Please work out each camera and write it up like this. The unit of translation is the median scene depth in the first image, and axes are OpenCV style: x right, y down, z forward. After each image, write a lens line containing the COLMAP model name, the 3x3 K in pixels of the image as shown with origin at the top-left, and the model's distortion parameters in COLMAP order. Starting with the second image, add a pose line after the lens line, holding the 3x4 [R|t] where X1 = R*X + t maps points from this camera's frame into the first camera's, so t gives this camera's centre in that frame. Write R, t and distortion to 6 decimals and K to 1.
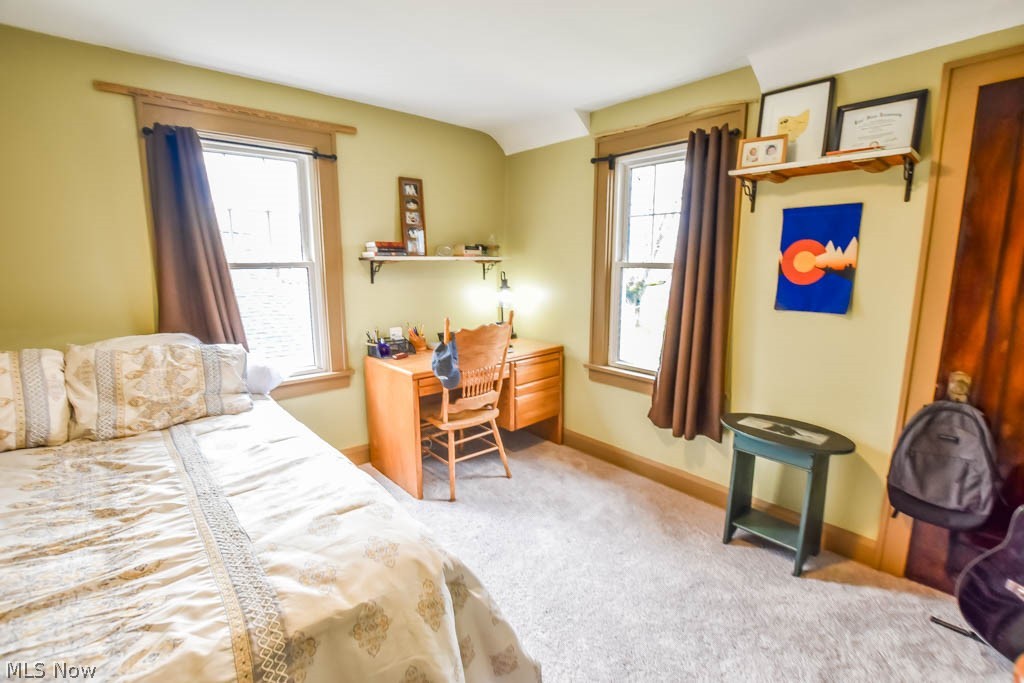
lens RADIAL K [[453.9, 0, 514.0], [0, 453.9, 341.3], [0, 0, 1]] dist [-0.026823, 0.001294]
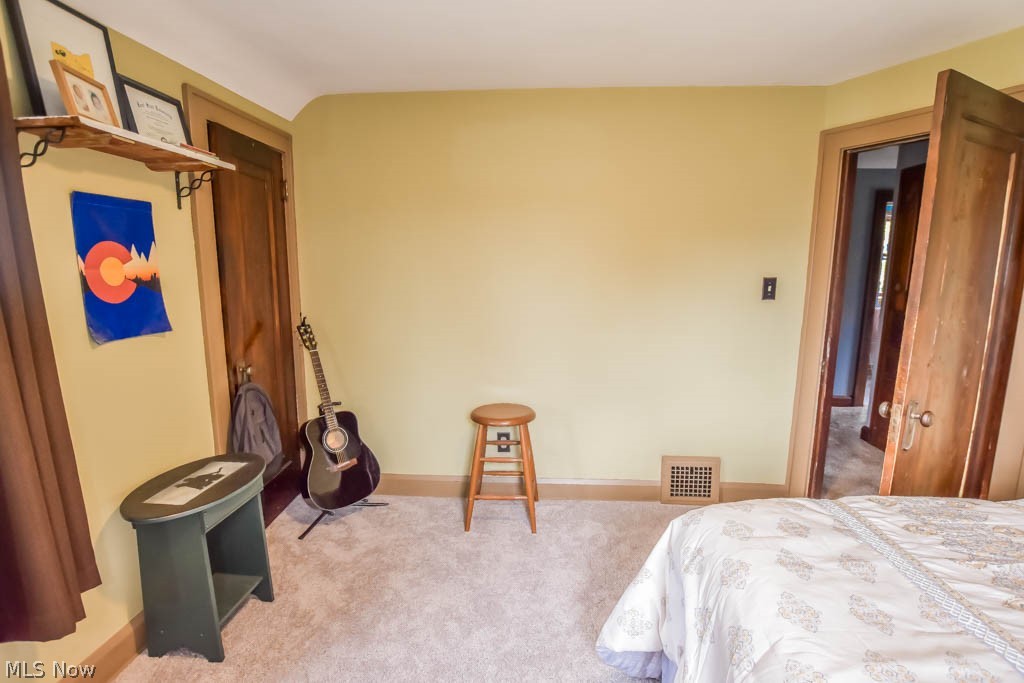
lens RADIAL K [[453.9, 0, 514.0], [0, 453.9, 341.3], [0, 0, 1]] dist [-0.026823, 0.001294]
pose [[-0.676176, -0.117210, 0.727357, -0.338521], [0.124892, 0.954739, 0.269955, -0.190588], [-0.726077, 0.273379, -0.630933, 1.054724]]
